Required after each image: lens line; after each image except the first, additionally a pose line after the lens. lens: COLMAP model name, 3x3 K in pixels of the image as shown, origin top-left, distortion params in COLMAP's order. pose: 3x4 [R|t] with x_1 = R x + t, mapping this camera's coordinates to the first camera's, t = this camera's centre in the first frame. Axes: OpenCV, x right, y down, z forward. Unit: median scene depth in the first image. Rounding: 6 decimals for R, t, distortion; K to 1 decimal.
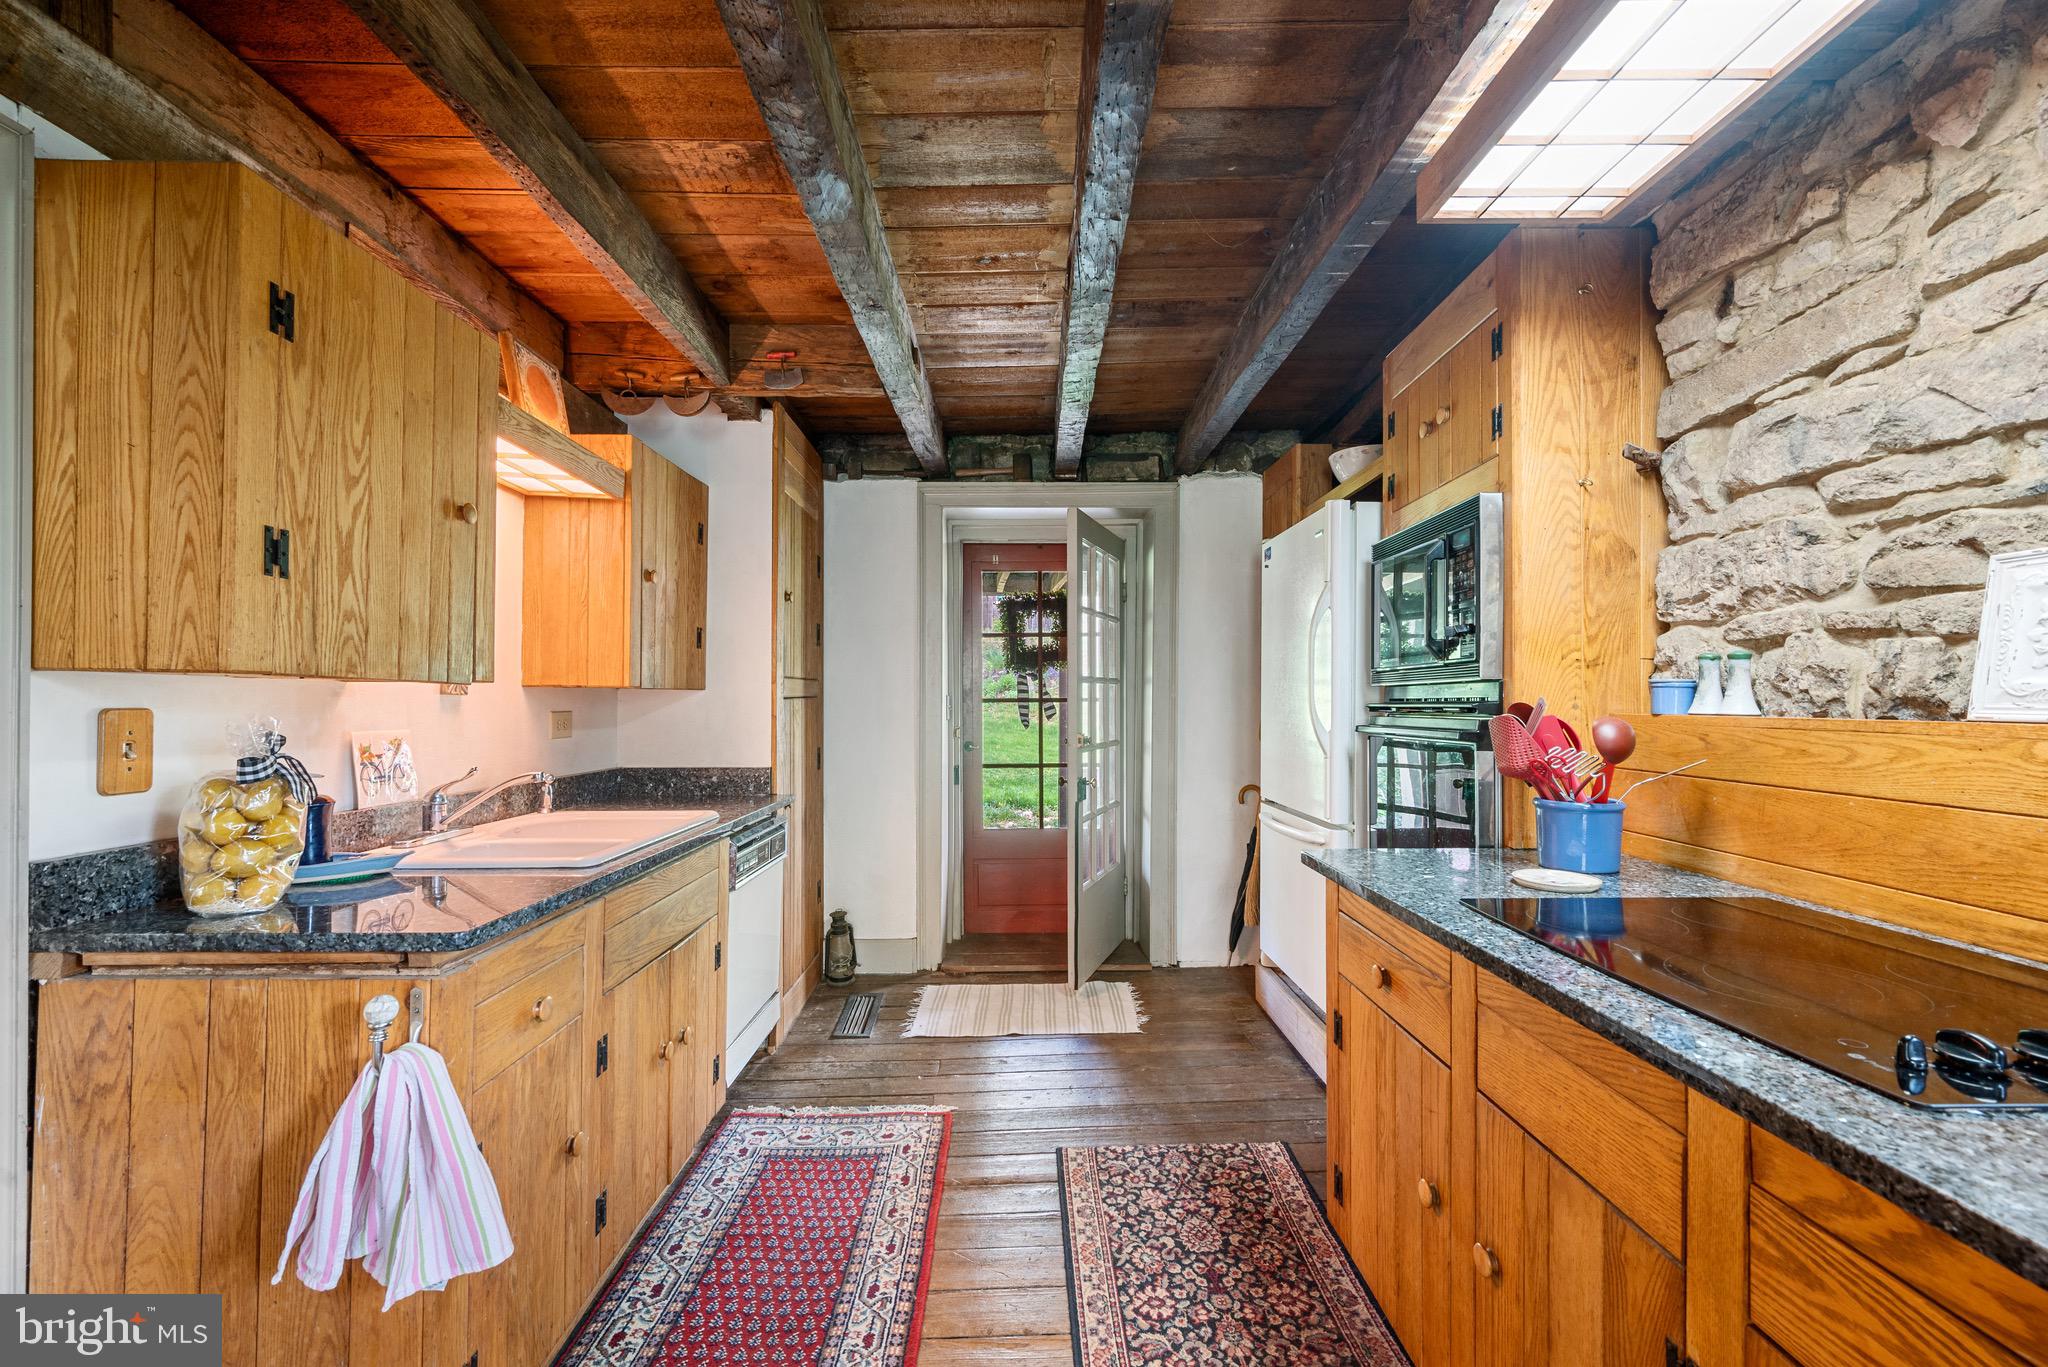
lens RADIAL K [[871.6, 0, 1024.9], [0, 871.6, 697.3], [0, 0, 1]] dist [-0.000619, 0.000384]
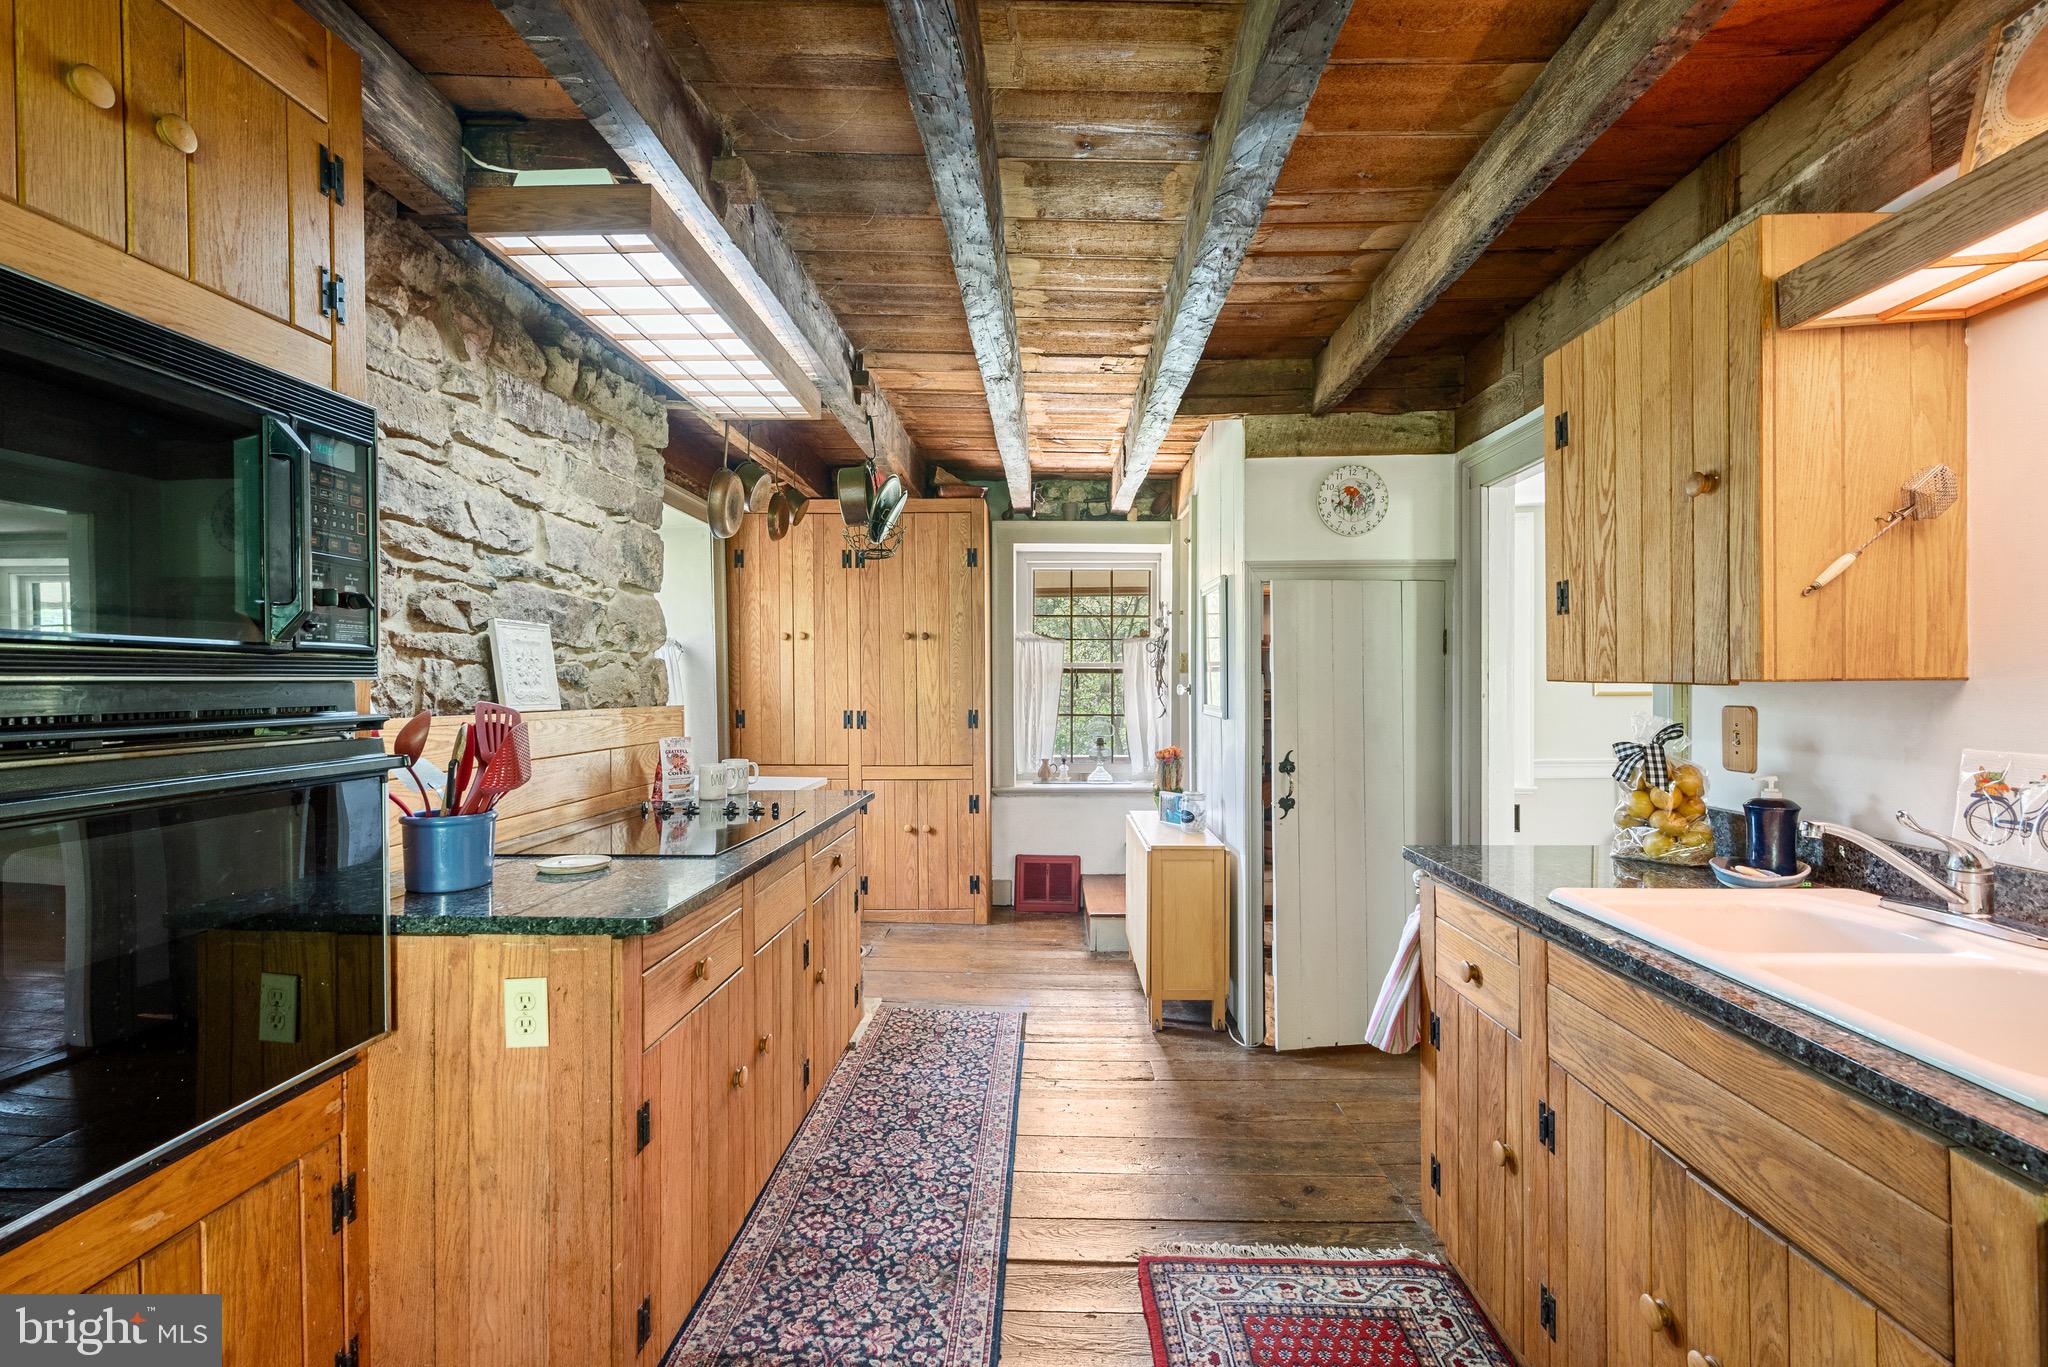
lens RADIAL K [[871.6, 0, 1026.8], [0, 871.6, 685.1], [0, 0, 1]] dist [-0.000619, 0.000384]
pose [[-0.999459, 0.002486, 0.032788, -0.013931], [0.002388, 0.999993, -0.003016, -0.017176], [-0.032795, -0.002936, -0.999458, 2.316160]]
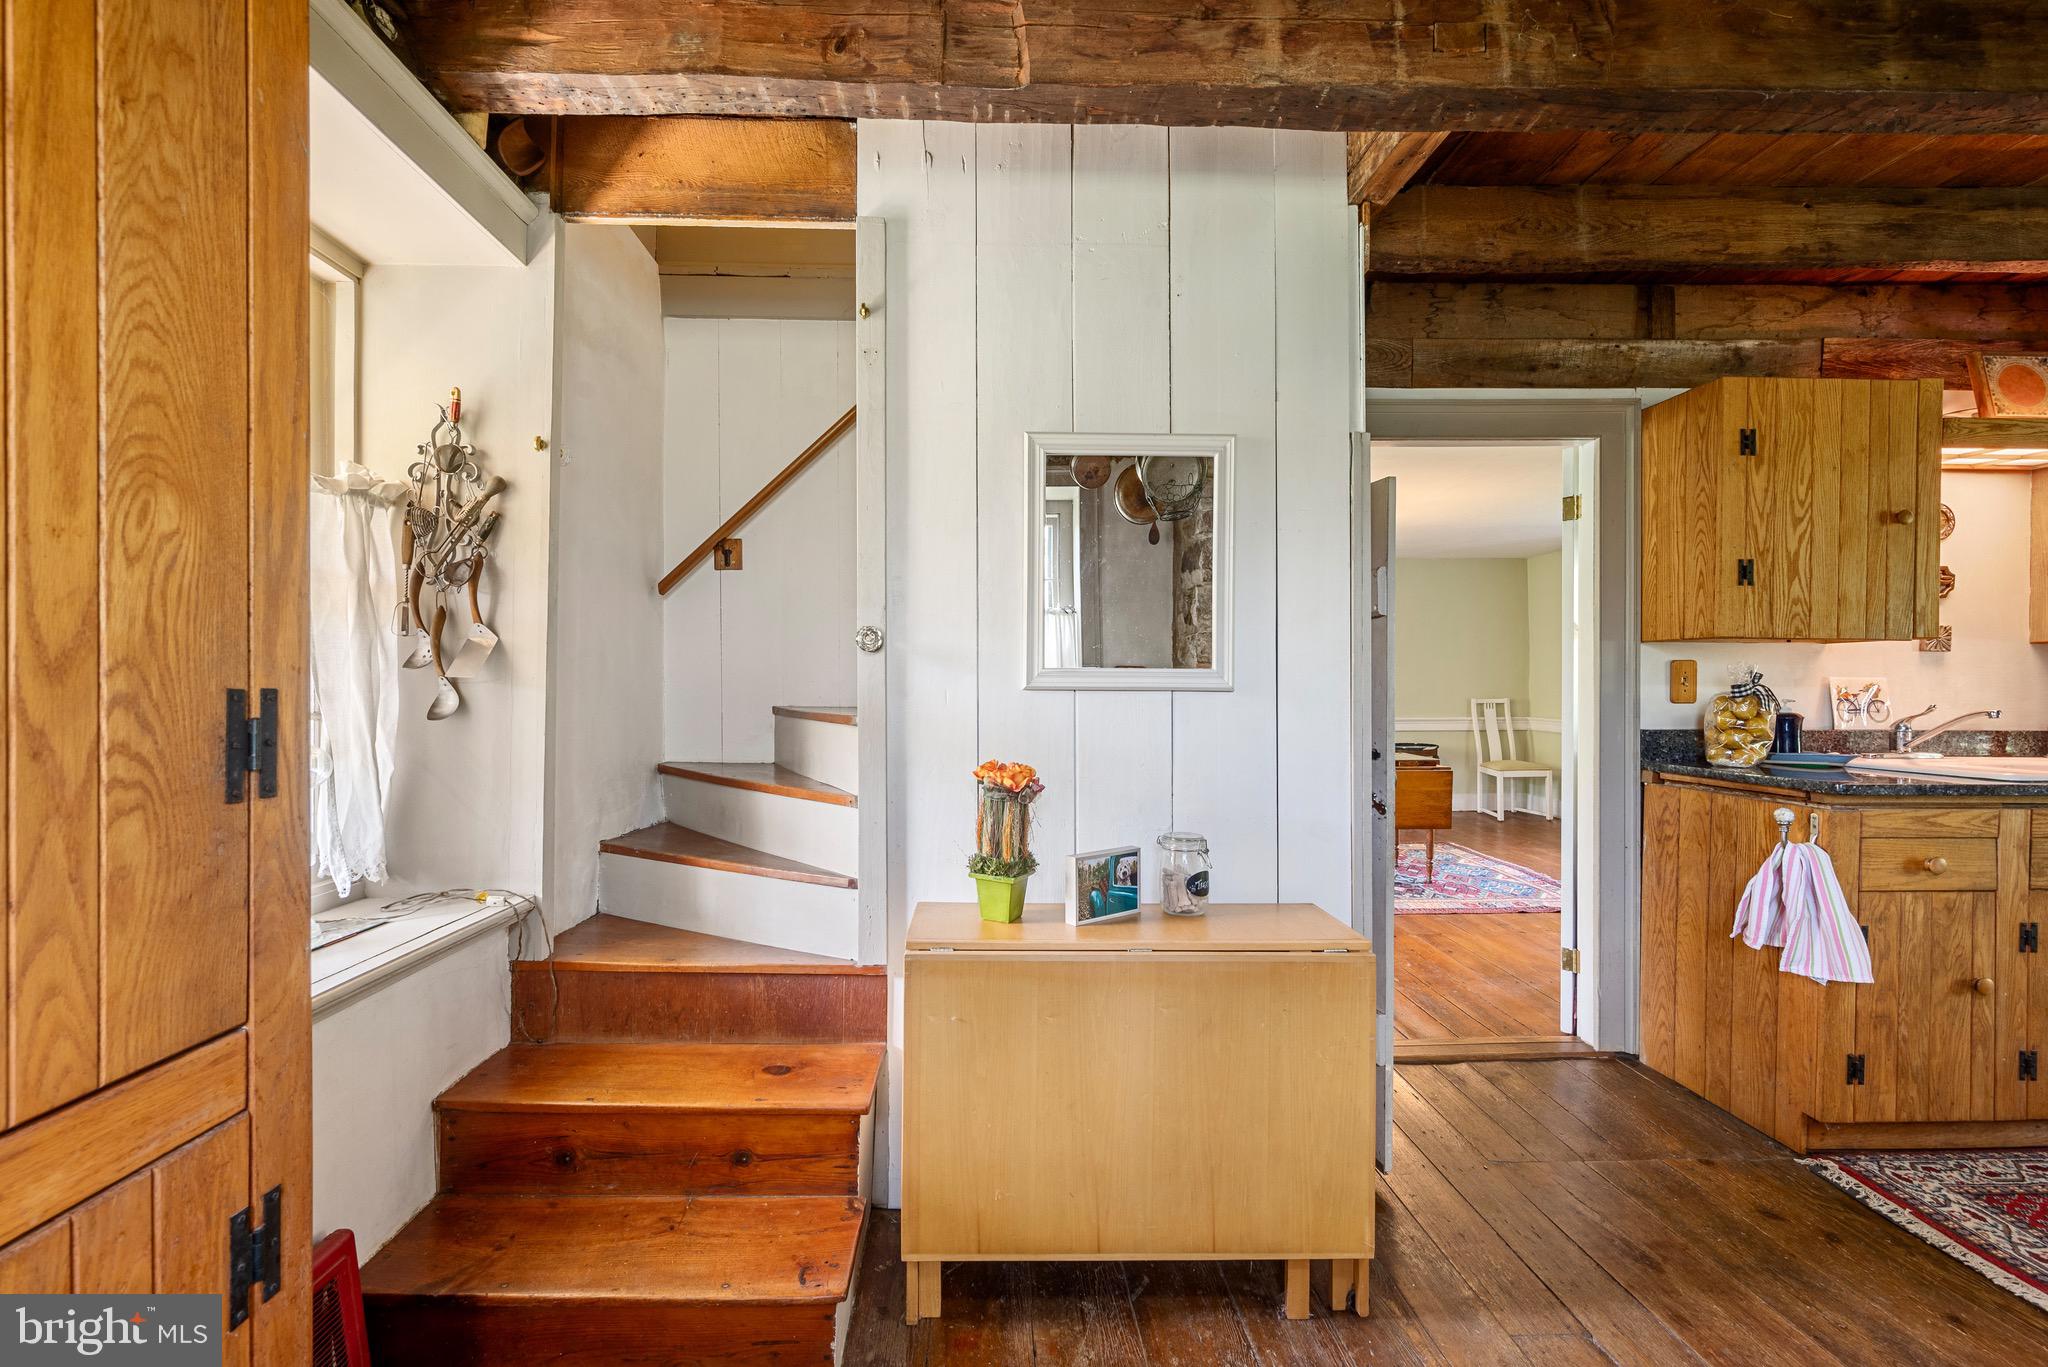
lens RADIAL K [[827.0, 0, 1015.0], [0, 827.0, 687.8], [0, 0, 1]] dist [0.006193, -0.000497]
pose [[0.014792, -0.001680, -0.999889, 0.827938], [0.005561, 0.999983, -0.001597, 0.068737], [0.999875, -0.005537, 0.014801, -0.544858]]
